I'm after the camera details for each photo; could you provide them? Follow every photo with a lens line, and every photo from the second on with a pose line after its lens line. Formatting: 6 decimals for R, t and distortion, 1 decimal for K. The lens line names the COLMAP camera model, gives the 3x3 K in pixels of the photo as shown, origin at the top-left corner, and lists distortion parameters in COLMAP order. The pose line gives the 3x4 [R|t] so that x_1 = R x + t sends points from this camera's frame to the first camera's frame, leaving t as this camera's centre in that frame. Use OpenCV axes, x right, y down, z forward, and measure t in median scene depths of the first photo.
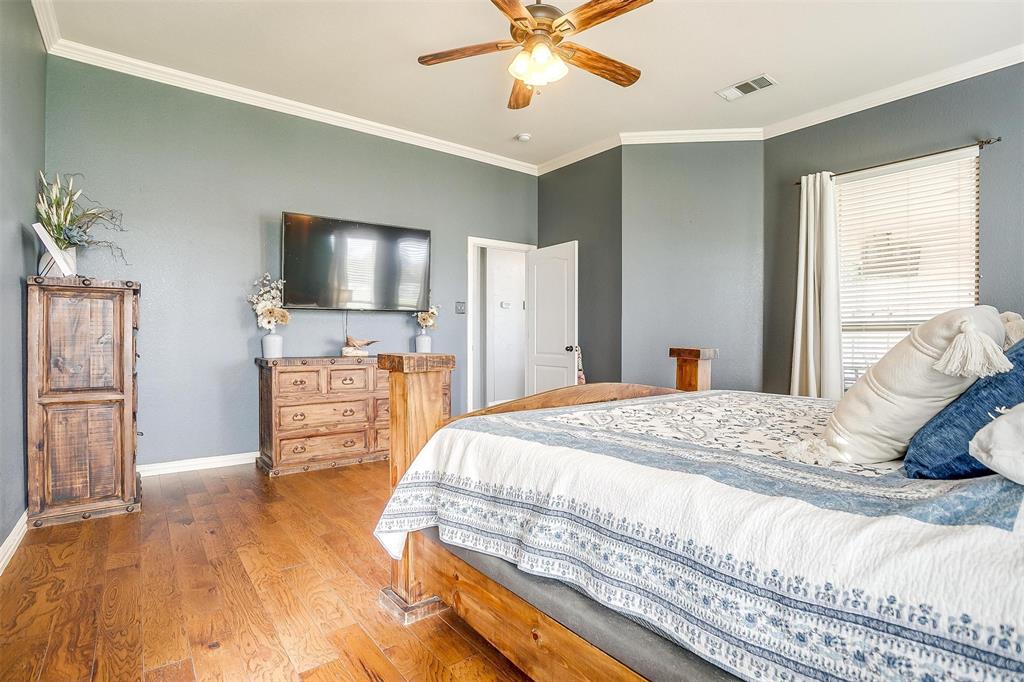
lens RADIAL K [[510.6, 0, 513.0], [0, 510.6, 343.1], [0, 0, 1]] dist [-0.065117, 0.019631]
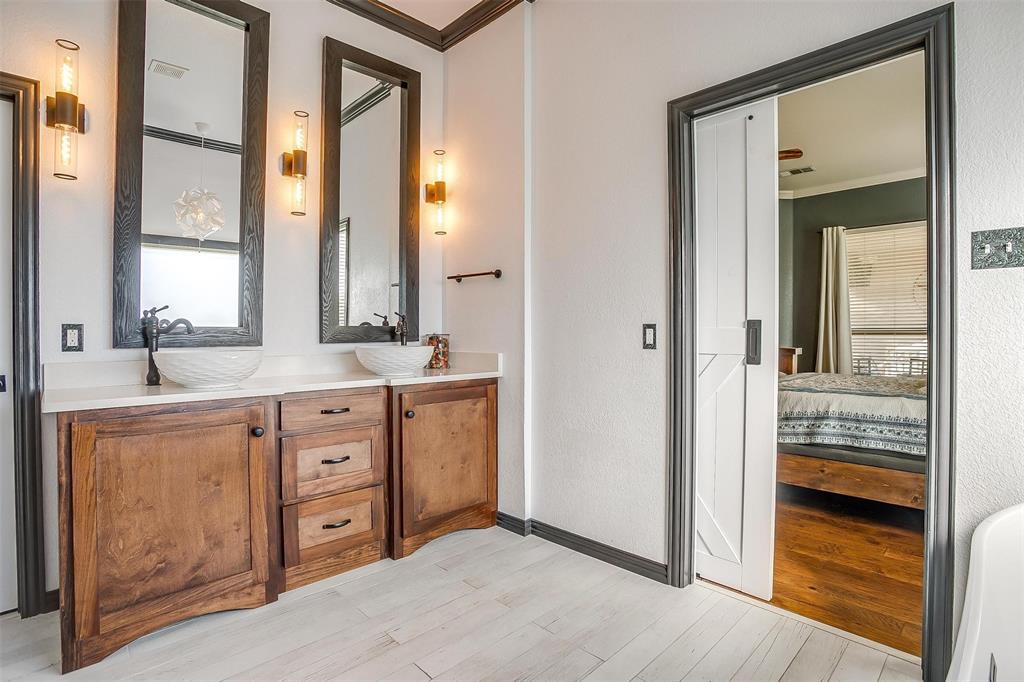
lens RADIAL K [[510.6, 0, 510.8], [0, 510.6, 338.8], [0, 0, 1]] dist [-0.065117, 0.019631]
pose [[0.993909, -0.004041, 0.110134, -1.718908], [0.003920, 0.999991, 0.001318, -0.056706], [-0.110138, -0.000878, 0.993916, -1.216685]]
